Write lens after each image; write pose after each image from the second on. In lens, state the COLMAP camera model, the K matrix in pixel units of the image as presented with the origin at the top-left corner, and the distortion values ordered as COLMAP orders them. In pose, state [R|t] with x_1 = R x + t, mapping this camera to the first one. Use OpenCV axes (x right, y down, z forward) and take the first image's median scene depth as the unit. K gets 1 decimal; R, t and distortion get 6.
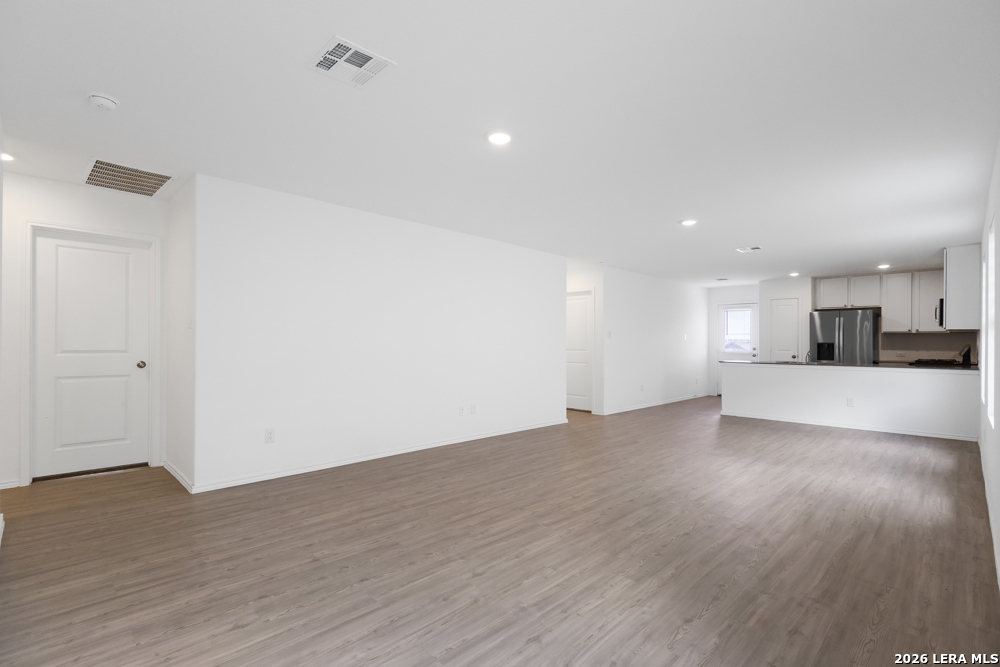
lens RADIAL K [[466.6, 0, 473.7], [0, 466.6, 343.1], [0, 0, 1]] dist [-0.004594, -0.000143]
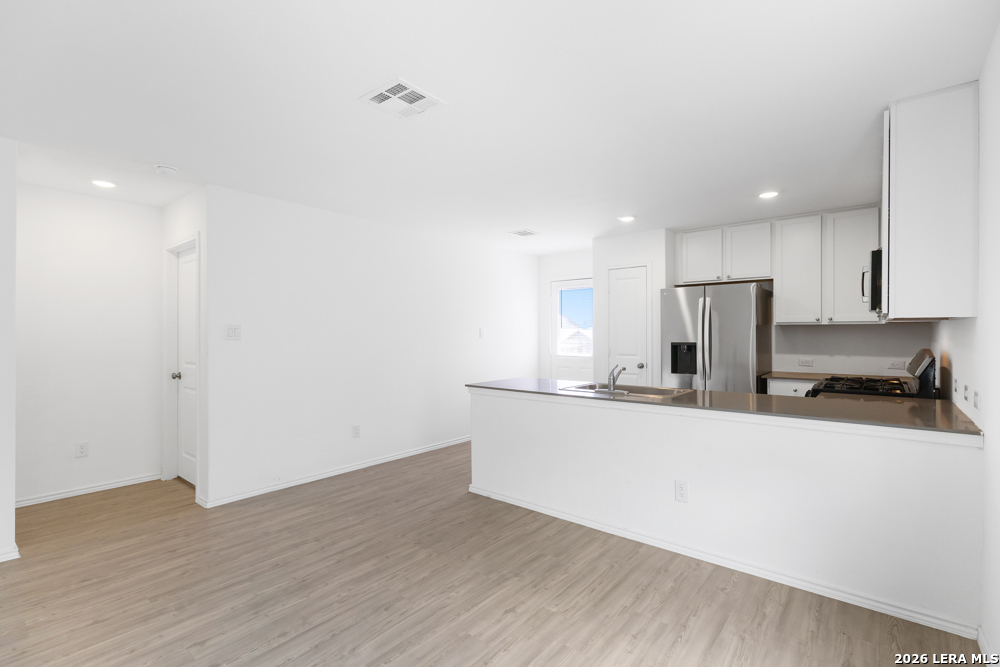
lens RADIAL K [[464.7, 0, 500.0], [0, 464.7, 333.5], [0, 0, 1]] dist [0.010009, 0.000089]
pose [[0.991424, -0.008121, 0.130435, 0.512406], [0.007983, 0.999967, 0.001579, -0.016084], [-0.130443, -0.000525, 0.991456, 0.520908]]
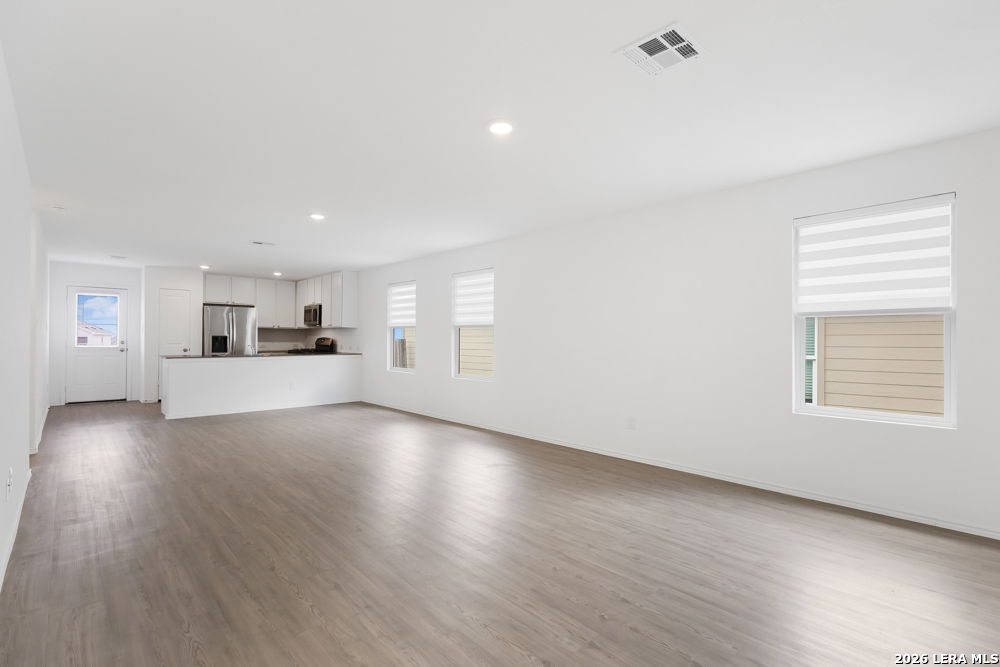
lens RADIAL K [[468.5, 0, 515.4], [0, 468.5, 339.1], [0, 0, 1]] dist [0.002003, 0.000026]
pose [[-0.014799, -0.005046, 0.999878, -0.356211], [-0.006399, 0.999967, 0.004952, -0.003590], [-0.999870, -0.006325, -0.014831, 0.380386]]
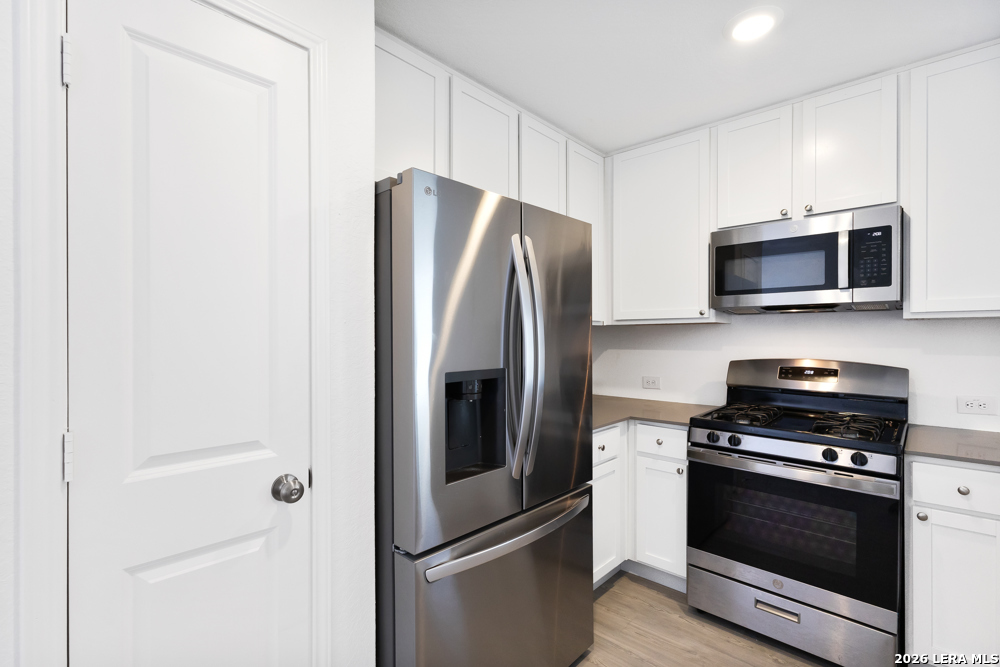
lens RADIAL K [[464.7, 0, 500.0], [0, 464.7, 333.5], [0, 0, 1]] dist [0.010009, 0.000089]
pose [[-0.088408, 0.001675, 0.996083, 0.650191], [0.003696, 0.999992, -0.001353, -0.015368], [-0.996077, 0.003562, -0.088414, 1.118635]]
